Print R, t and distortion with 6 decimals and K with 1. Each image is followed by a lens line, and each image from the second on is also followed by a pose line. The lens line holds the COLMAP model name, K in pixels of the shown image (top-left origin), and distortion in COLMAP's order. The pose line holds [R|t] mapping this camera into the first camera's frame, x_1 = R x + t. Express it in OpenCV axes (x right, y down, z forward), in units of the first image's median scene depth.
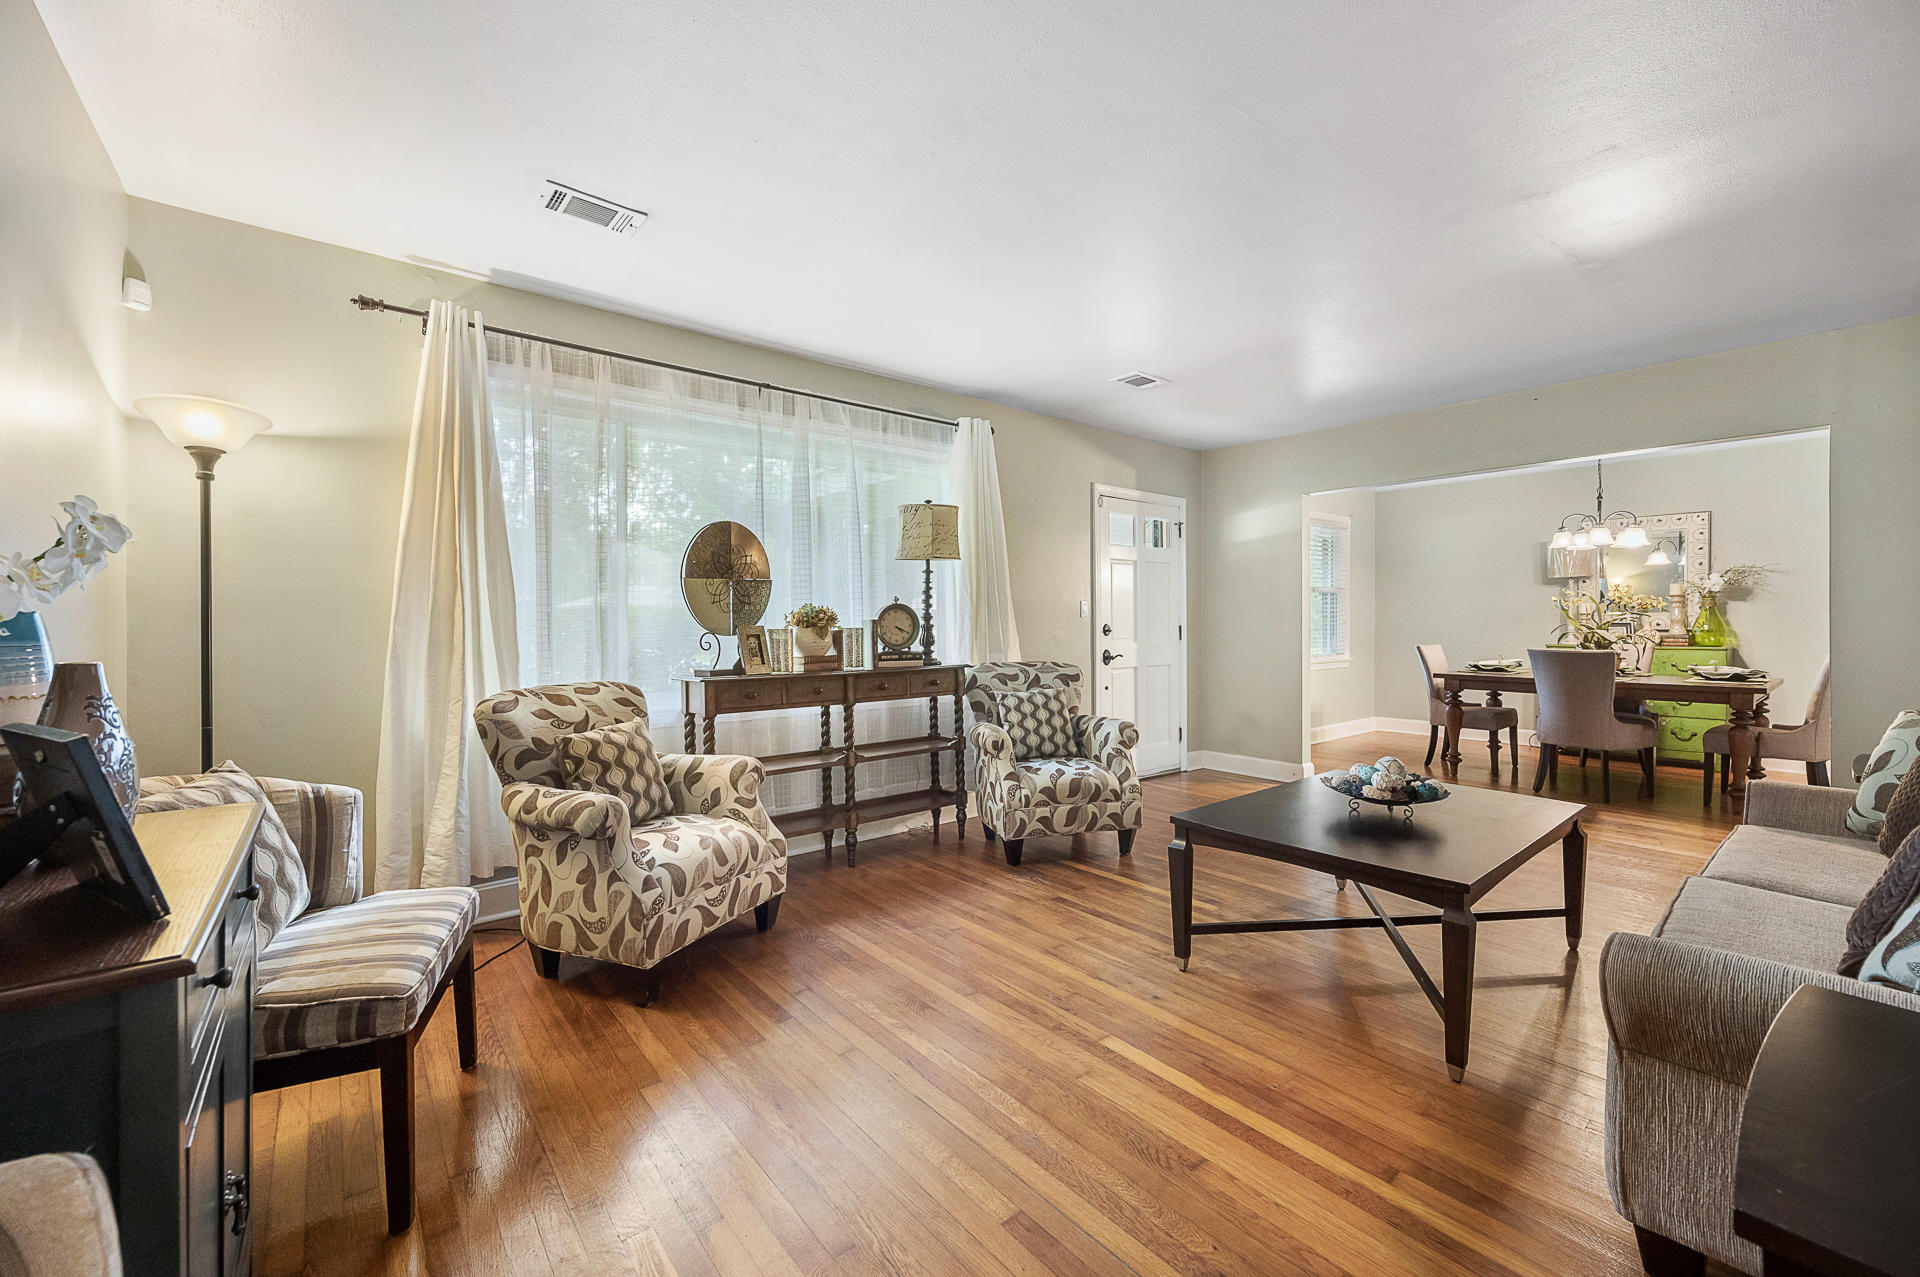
lens RADIAL K [[748.6, 0, 994.6], [0, 748.6, 626.6], [0, 0, 1]] dist [0.000085, -0.000028]
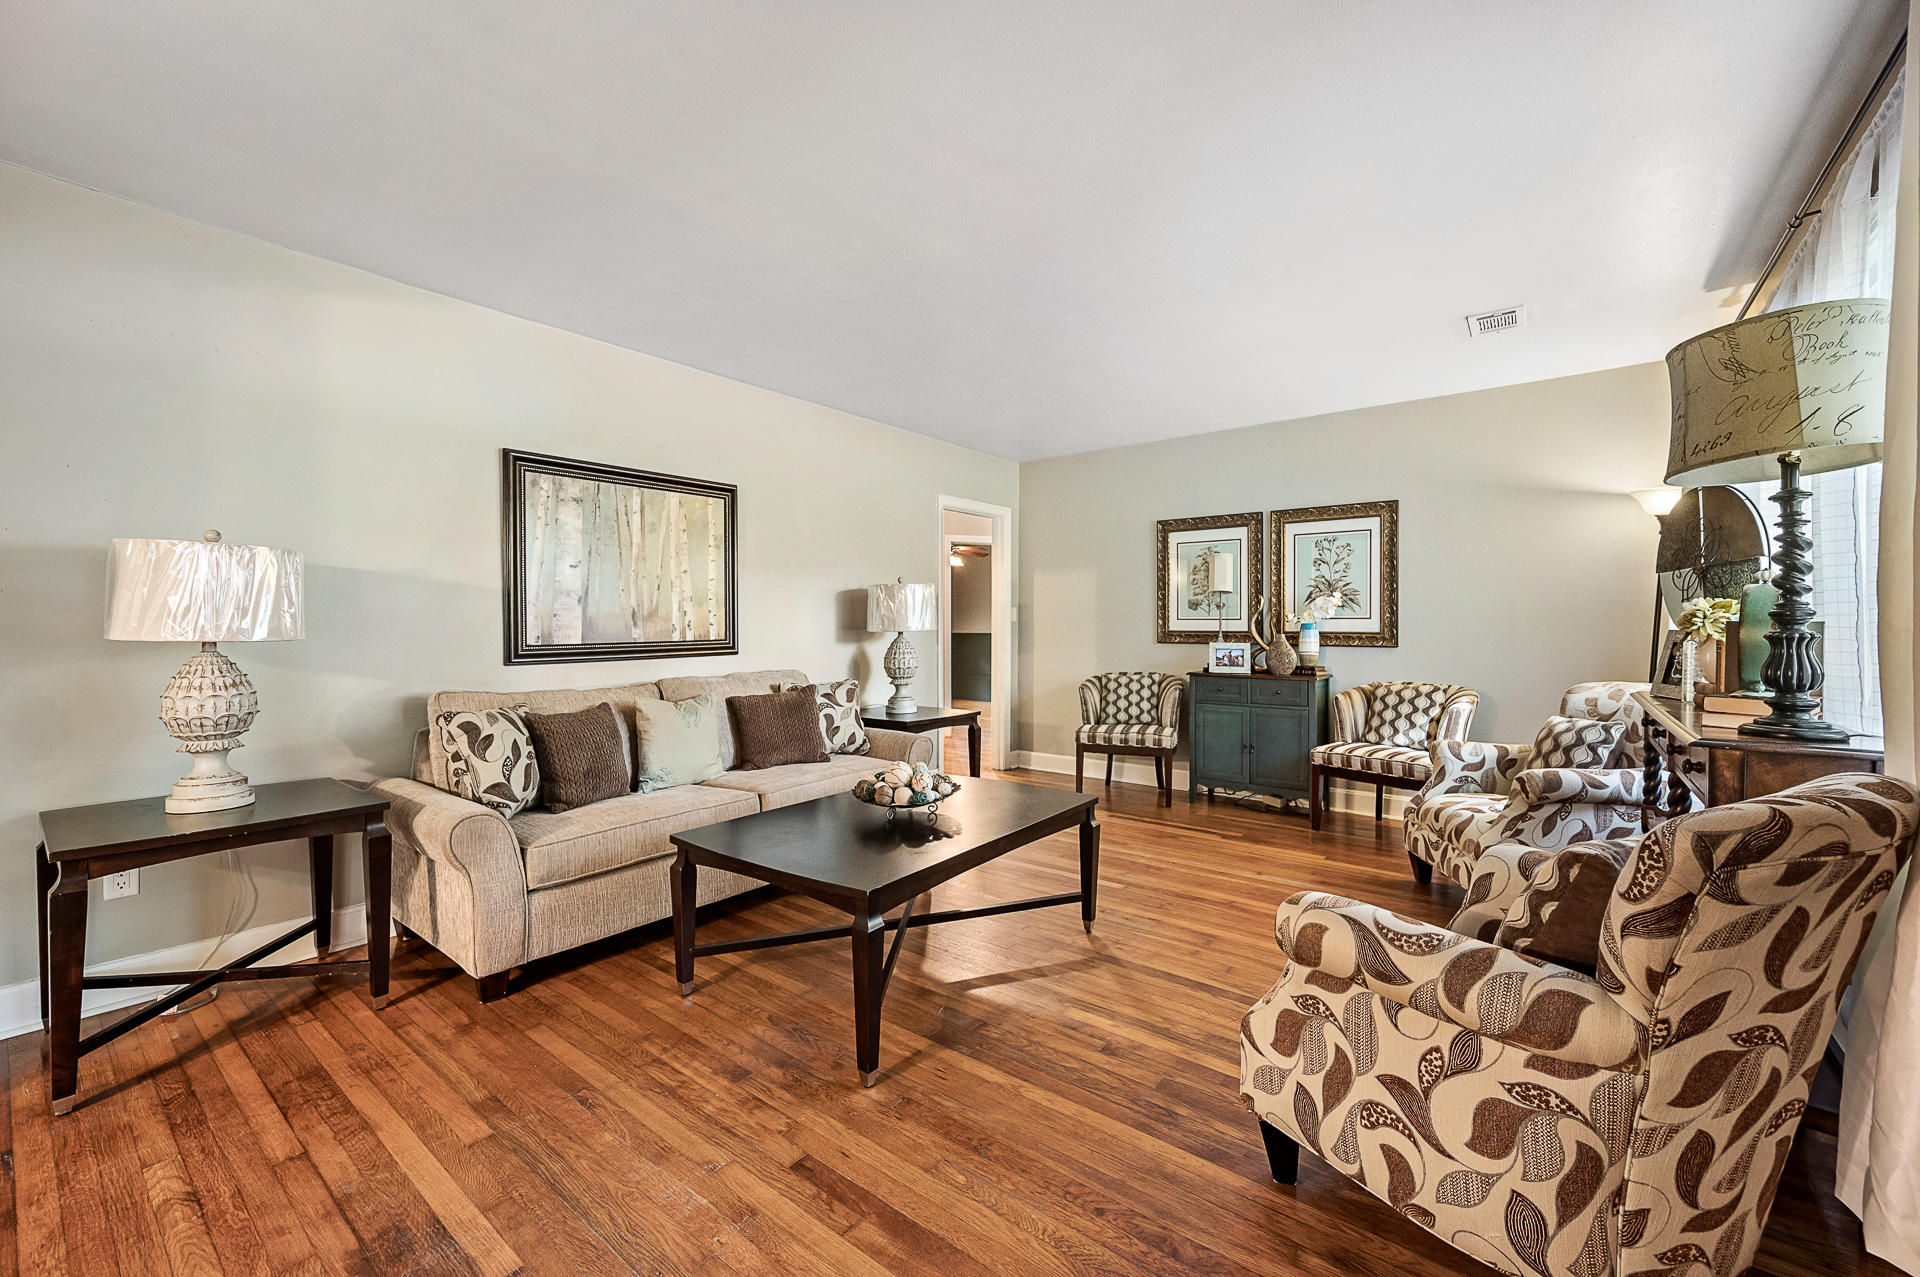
lens RADIAL K [[759.0, 0, 956.2], [0, 759.0, 624.6], [0, 0, 1]] dist [-0.000444, -0.000207]
pose [[-0.982163, 0.000049, -0.188030, 0.417286], [-0.001449, 0.999968, 0.007827, -0.010498], [0.188024, 0.007960, -0.982132, 1.312200]]
